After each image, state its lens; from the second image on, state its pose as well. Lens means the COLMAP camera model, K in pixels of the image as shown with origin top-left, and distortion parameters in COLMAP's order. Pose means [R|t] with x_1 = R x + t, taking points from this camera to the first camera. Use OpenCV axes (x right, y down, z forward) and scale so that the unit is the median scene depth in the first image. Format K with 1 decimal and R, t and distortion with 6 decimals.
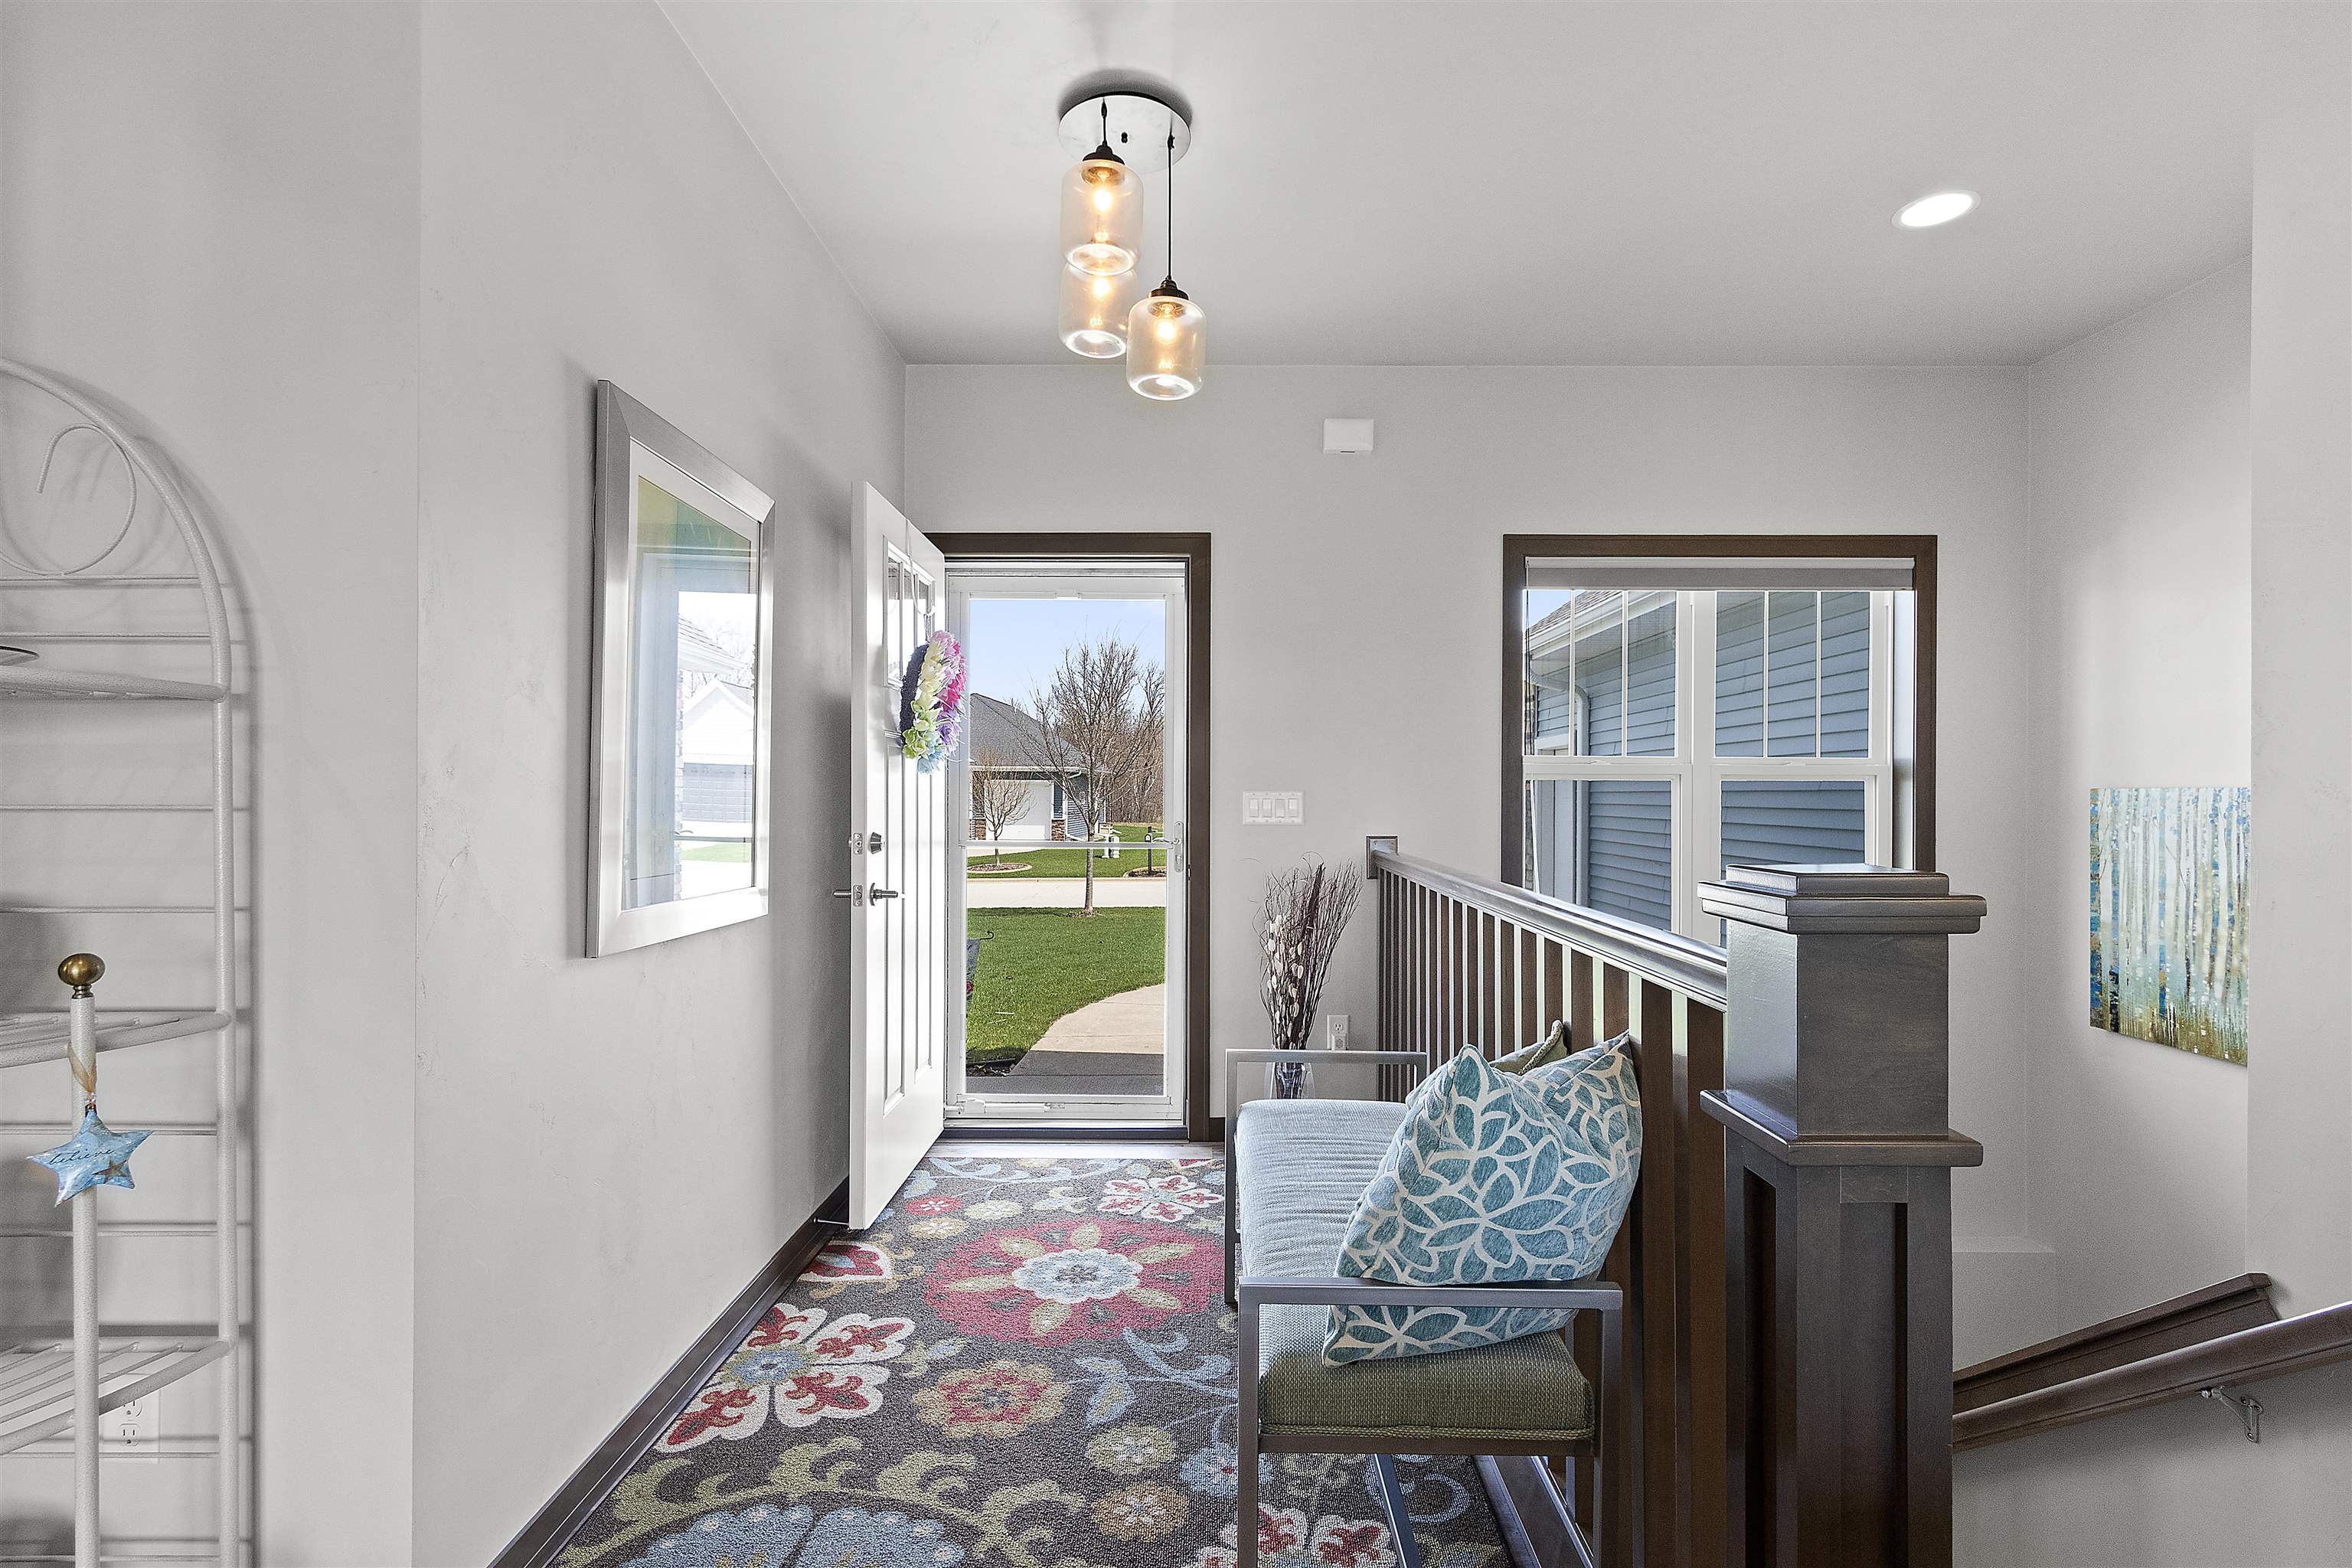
lens RADIAL K [[1086.5, 0, 1158.2], [0, 1086.5, 792.9], [0, 0, 1]] dist [0.002863, 0.000478]
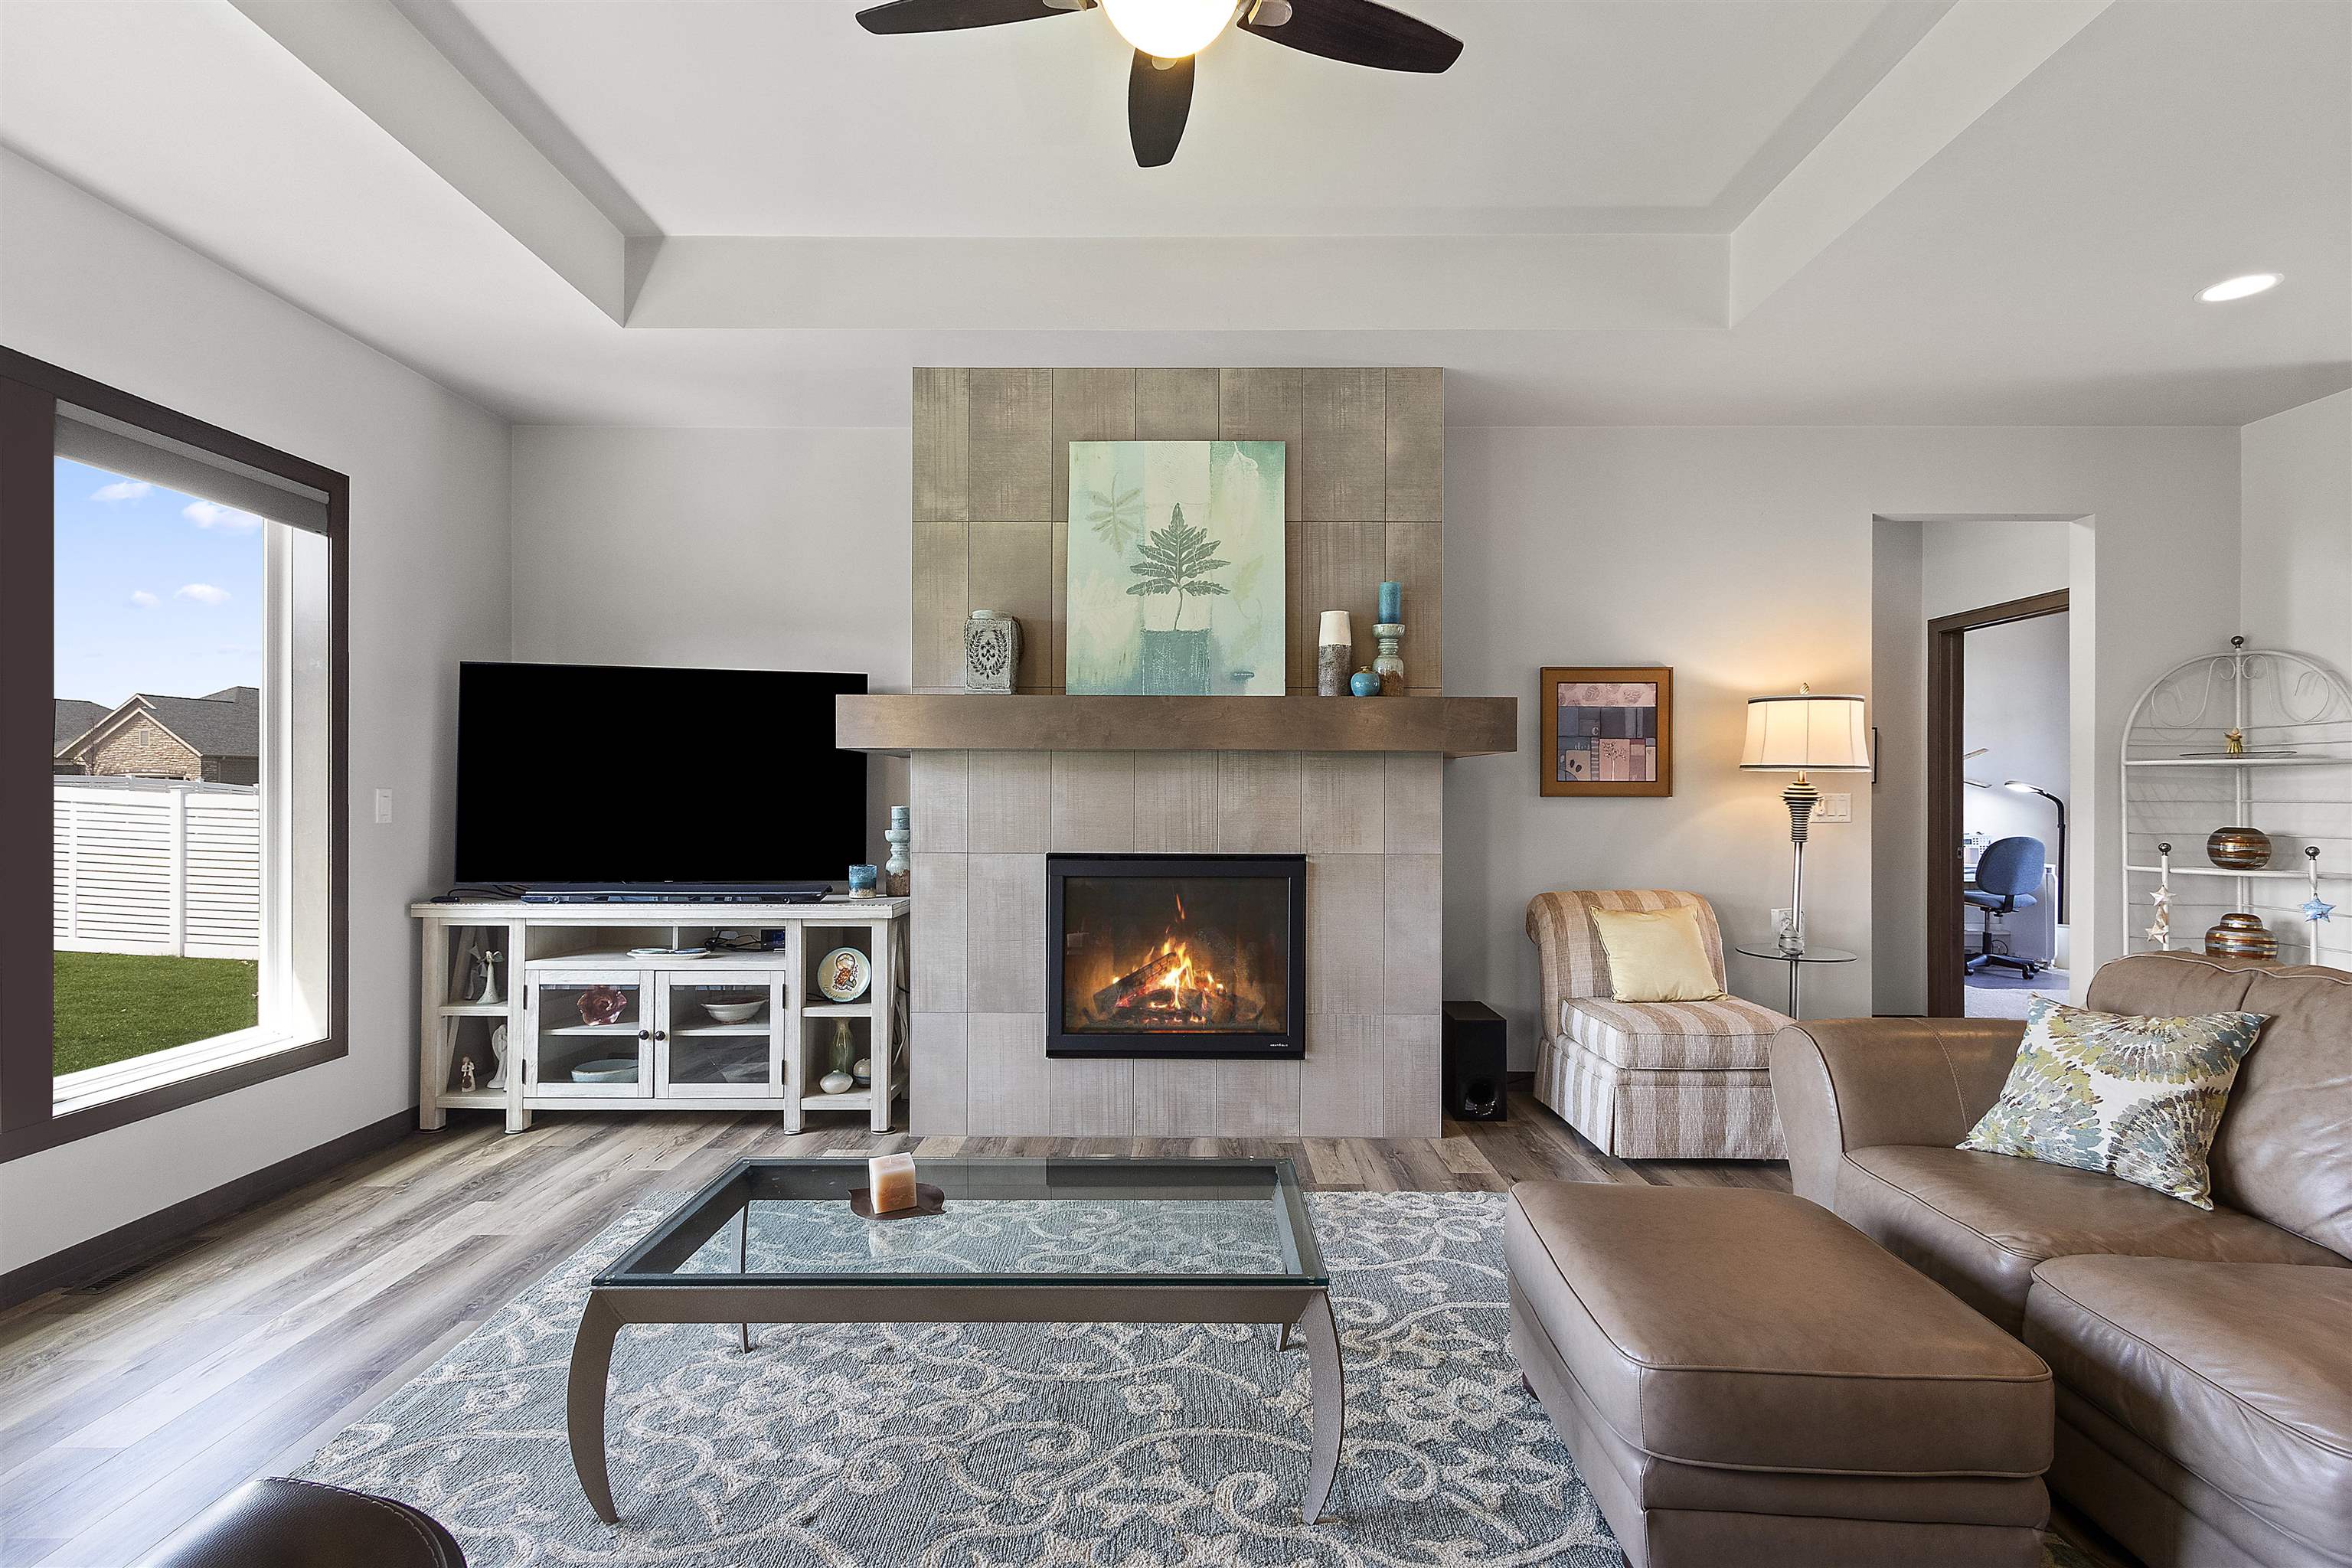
lens RADIAL K [[1093.3, 0, 1181.7], [0, 1093.3, 796.0], [0, 0, 1]] dist [0.002228, 0.000193]
pose [[0.031193, -0.000673, -0.999513, 0.887531], [0.000879, 0.999999, -0.000646, -0.001275], [0.999513, -0.000859, 0.031194, -1.012187]]
